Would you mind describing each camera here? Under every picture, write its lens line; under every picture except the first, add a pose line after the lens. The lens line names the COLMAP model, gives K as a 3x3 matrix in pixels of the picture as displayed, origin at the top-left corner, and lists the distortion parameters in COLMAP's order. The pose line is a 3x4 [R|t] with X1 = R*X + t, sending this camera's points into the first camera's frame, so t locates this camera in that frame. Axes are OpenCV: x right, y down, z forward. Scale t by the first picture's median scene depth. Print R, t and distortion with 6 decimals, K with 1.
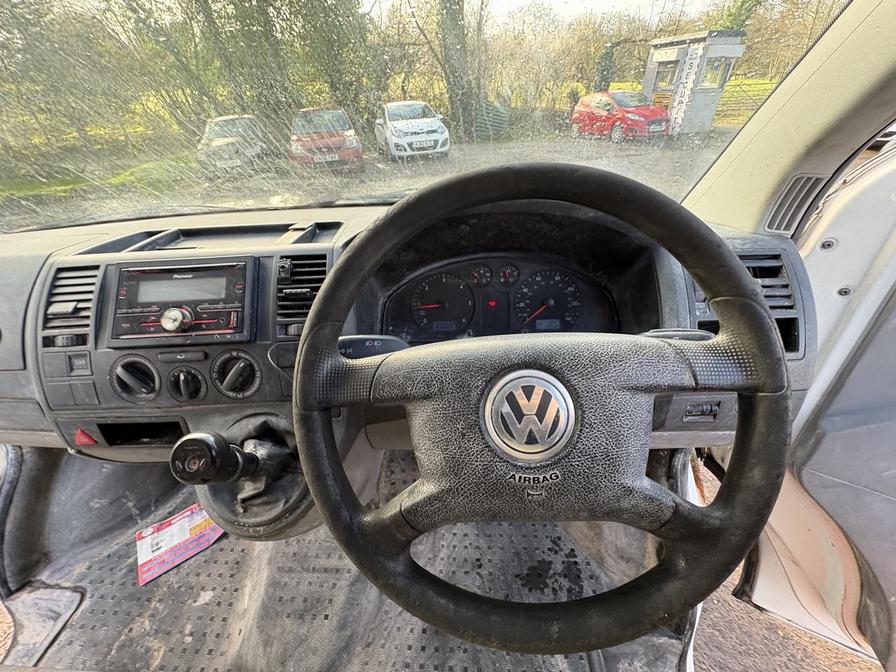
lens RADIAL K [[356.3, 0, 462.4], [0, 356.3, 336.6], [0, 0, 1]] dist [-0.000790, 0.000115]
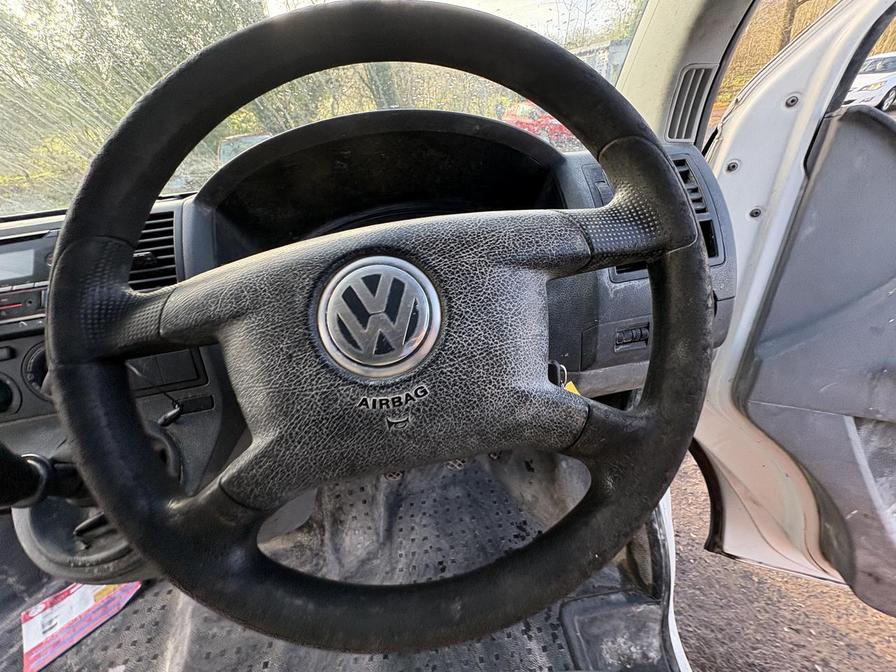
lens RADIAL K [[353.4, 0, 462.5], [0, 353.4, 337.0], [0, 0, 1]] dist [-0.003309, 0.001031]
pose [[0.985755, -0.132255, 0.103904, 0.110271], [0.135722, 0.990379, -0.027002, 0.122692], [-0.099333, 0.040719, 0.994221, 0.108462]]
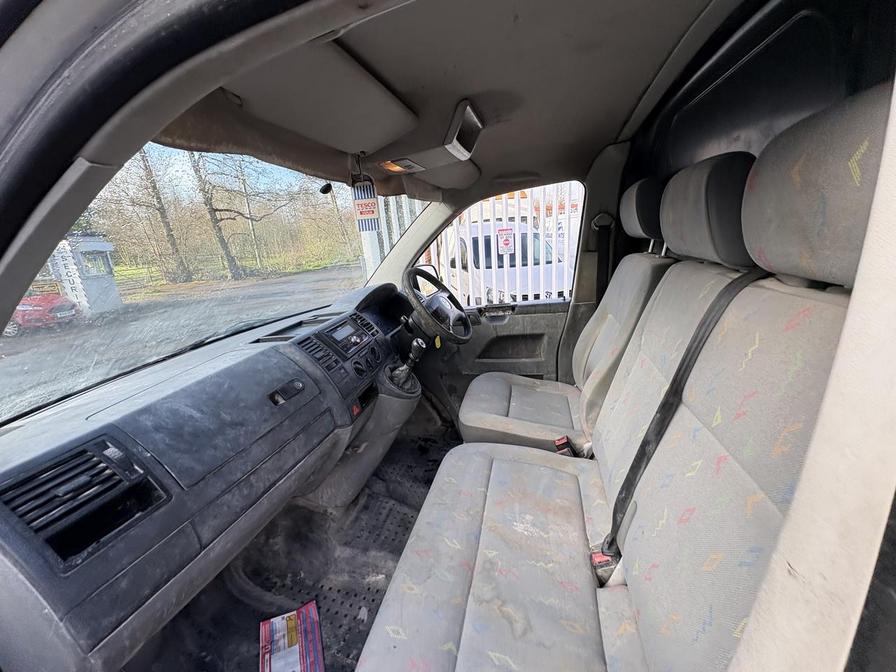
lens RADIAL K [[354.2, 0, 444.4], [0, 354.2, 335.3], [0, 0, 1]] dist [-0.000428, -0.000274]
pose [[0.202231, -0.237963, 0.949988, -2.064727], [0.612176, 0.787875, 0.067037, 0.096870], [-0.764423, 0.568003, 0.305008, -0.150878]]
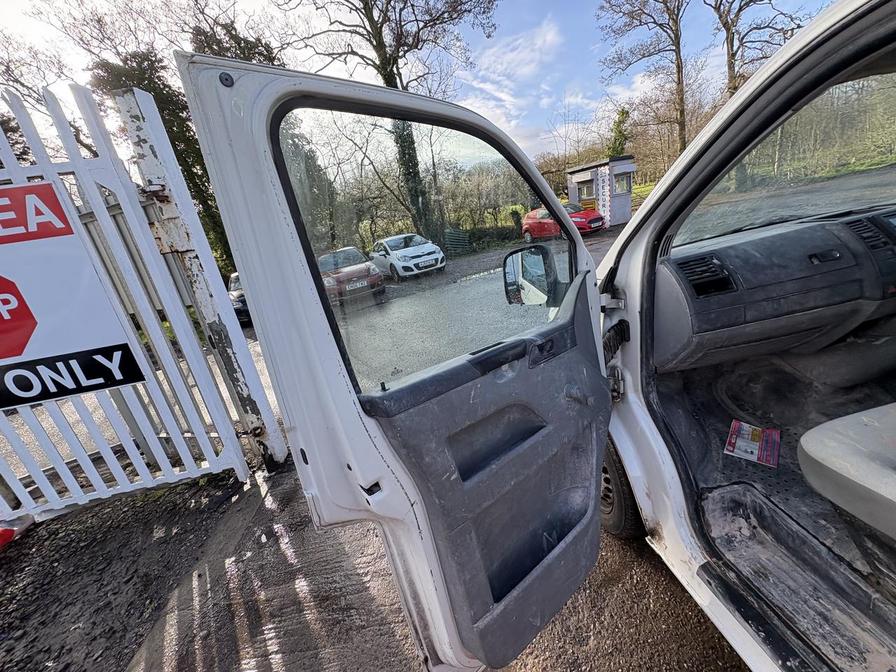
lens RADIAL K [[355.4, 0, 448.0], [0, 355.4, 336.0], [0, 0, 1]] dist [-0.000846, 0.000195]
pose [[0.971823, -0.190681, 0.138570, -3.047577], [0.223534, 0.932063, -0.285115, 0.422509], [-0.074790, 0.308056, 0.948424, -0.563063]]
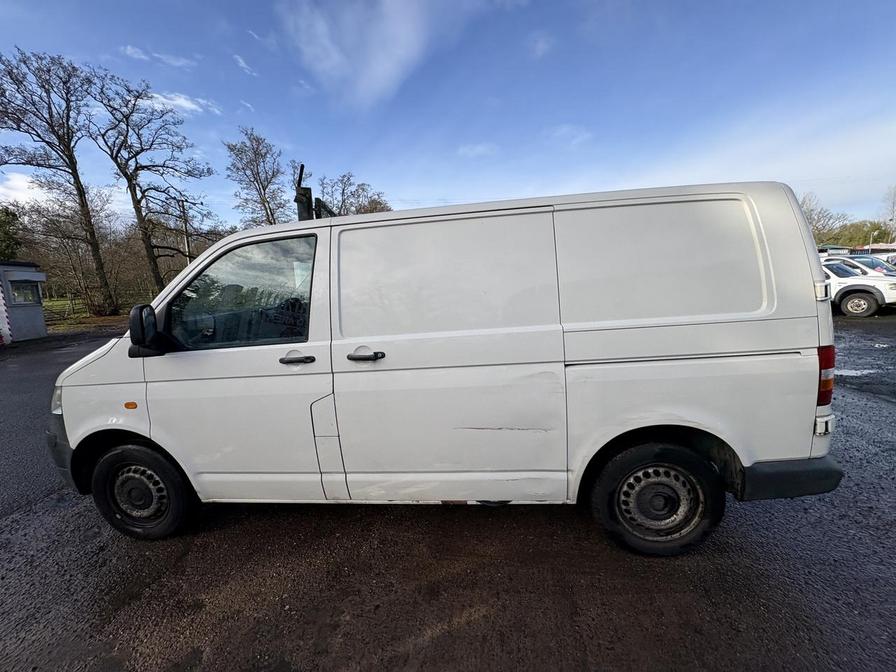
lens RADIAL K [[363.3, 0, 456.7], [0, 363.3, 334.5], [0, 0, 1]] dist [-0.001641, 0.000020]
pose [[0.041592, -0.104184, 0.993688, -4.939679], [0.592980, 0.803025, 0.059374, 1.231004], [-0.804143, 0.586767, 0.095178, -1.394454]]
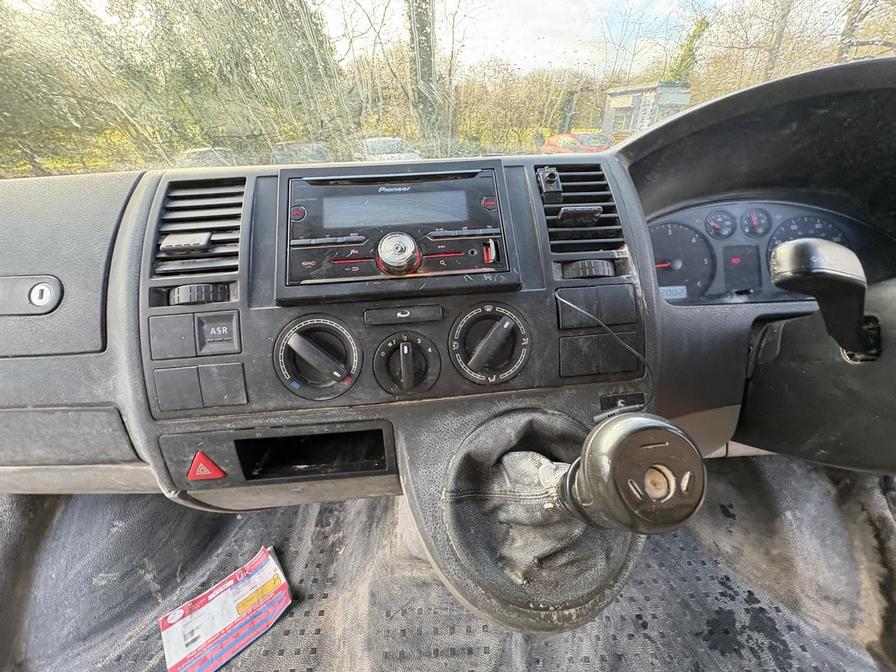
lens RADIAL K [[353.0, 0, 456.3], [0, 353.0, 336.4], [0, 0, 1]] dist [-0.000242, 0.000324]
pose [[0.996507, -0.027084, 0.078989, -0.530893], [0.034147, 0.995403, -0.089484, 0.105452], [-0.076203, 0.091868, 0.992851, 0.291716]]
